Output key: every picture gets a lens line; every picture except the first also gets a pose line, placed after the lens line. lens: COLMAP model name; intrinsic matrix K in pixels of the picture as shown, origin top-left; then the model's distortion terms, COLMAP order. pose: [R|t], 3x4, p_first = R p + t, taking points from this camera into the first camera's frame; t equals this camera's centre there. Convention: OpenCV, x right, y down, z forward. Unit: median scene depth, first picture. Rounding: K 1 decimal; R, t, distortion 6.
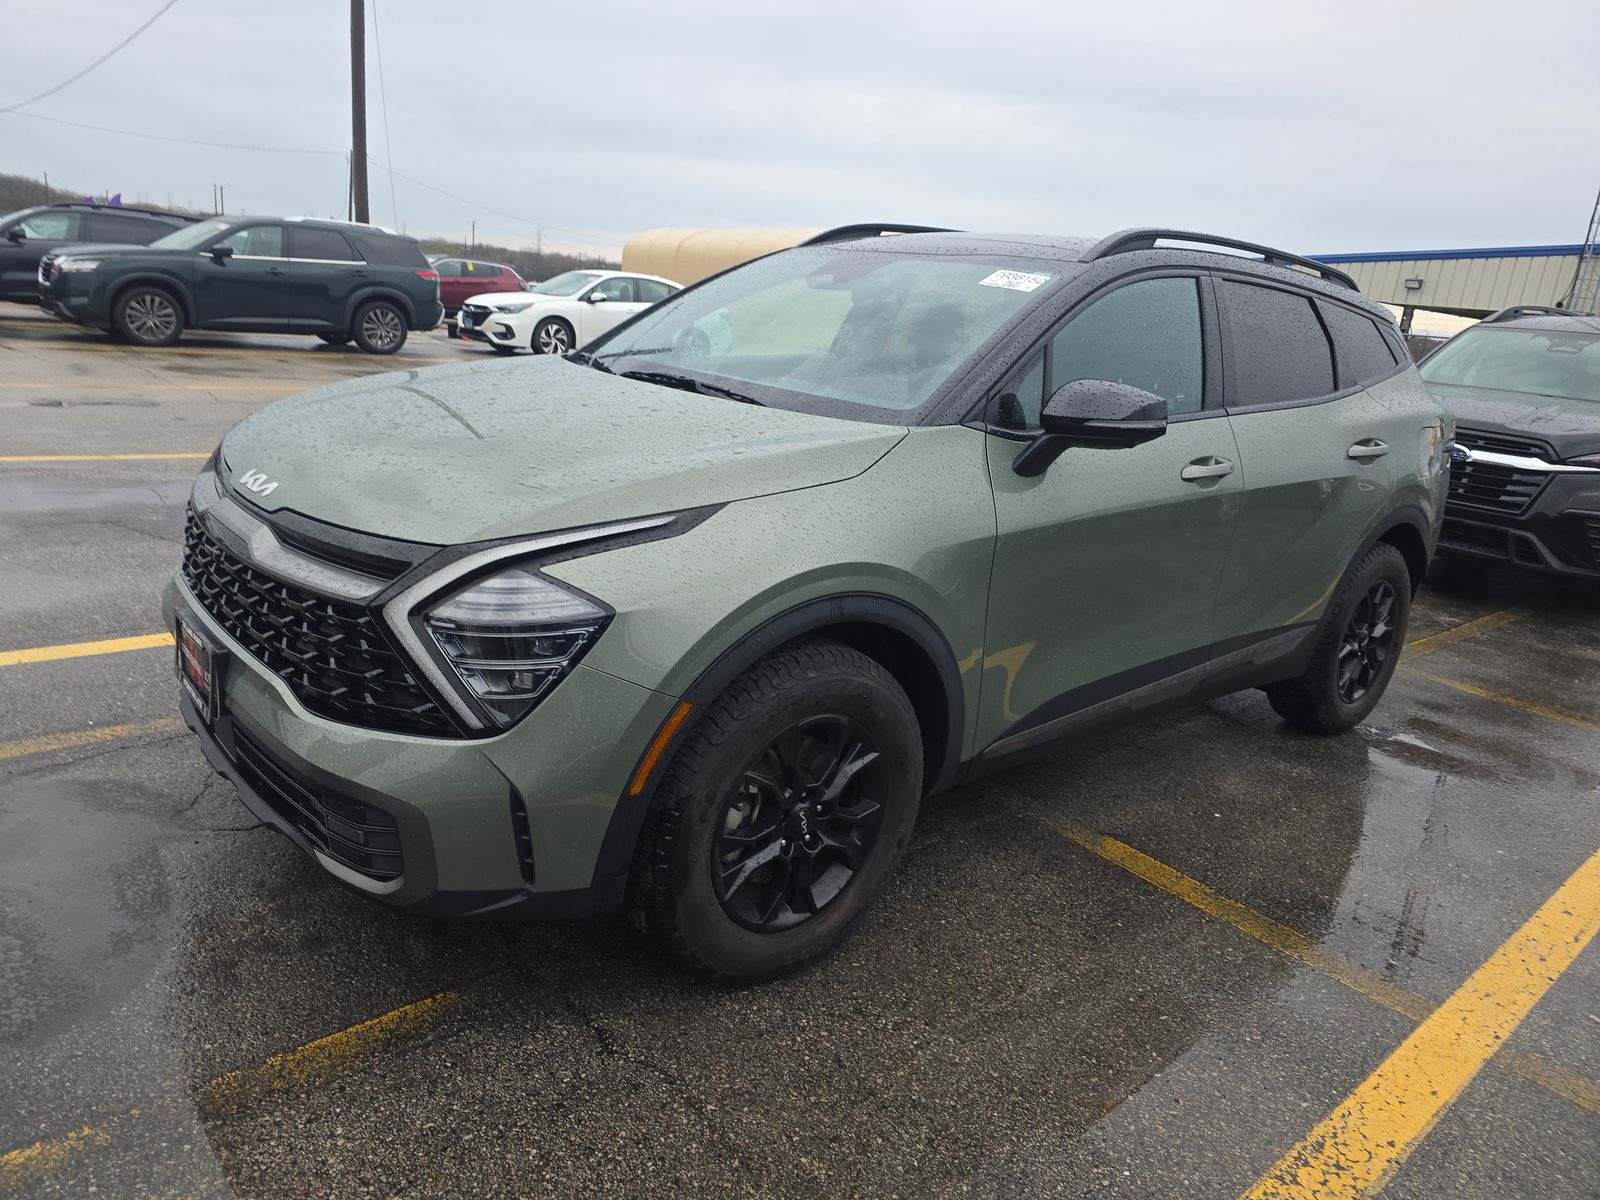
lens RADIAL K [[1068.9, 0, 800.0], [0, 1068.9, 600.0], [0, 0, 1]] dist [0.025946, 0.001266]
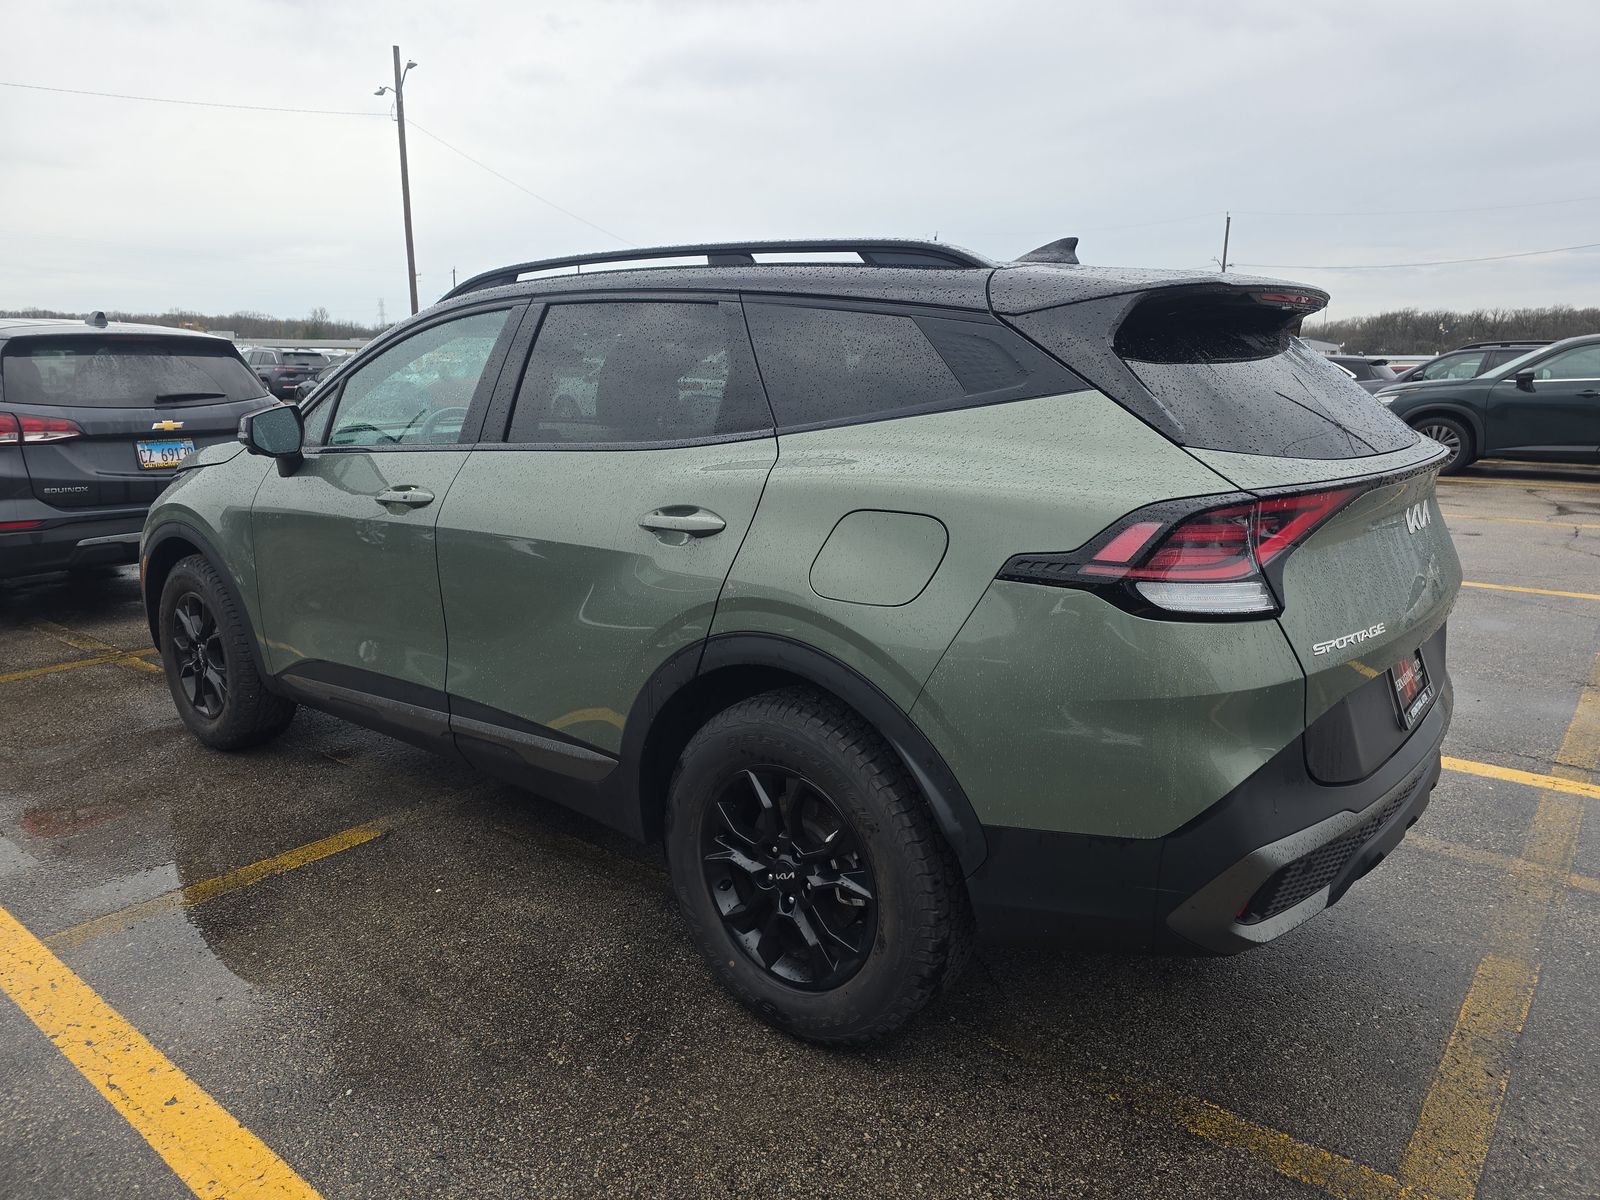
lens RADIAL K [[1093.8, 0, 800.0], [0, 1093.8, 600.0], [0, 0, 1]] dist [0.016314, -0.002762]
pose [[0.172122, 0.117180, -0.978081, 0.328841], [-0.253984, 0.964609, 0.070870, -0.043991], [0.951770, 0.236219, 0.195792, 0.264366]]
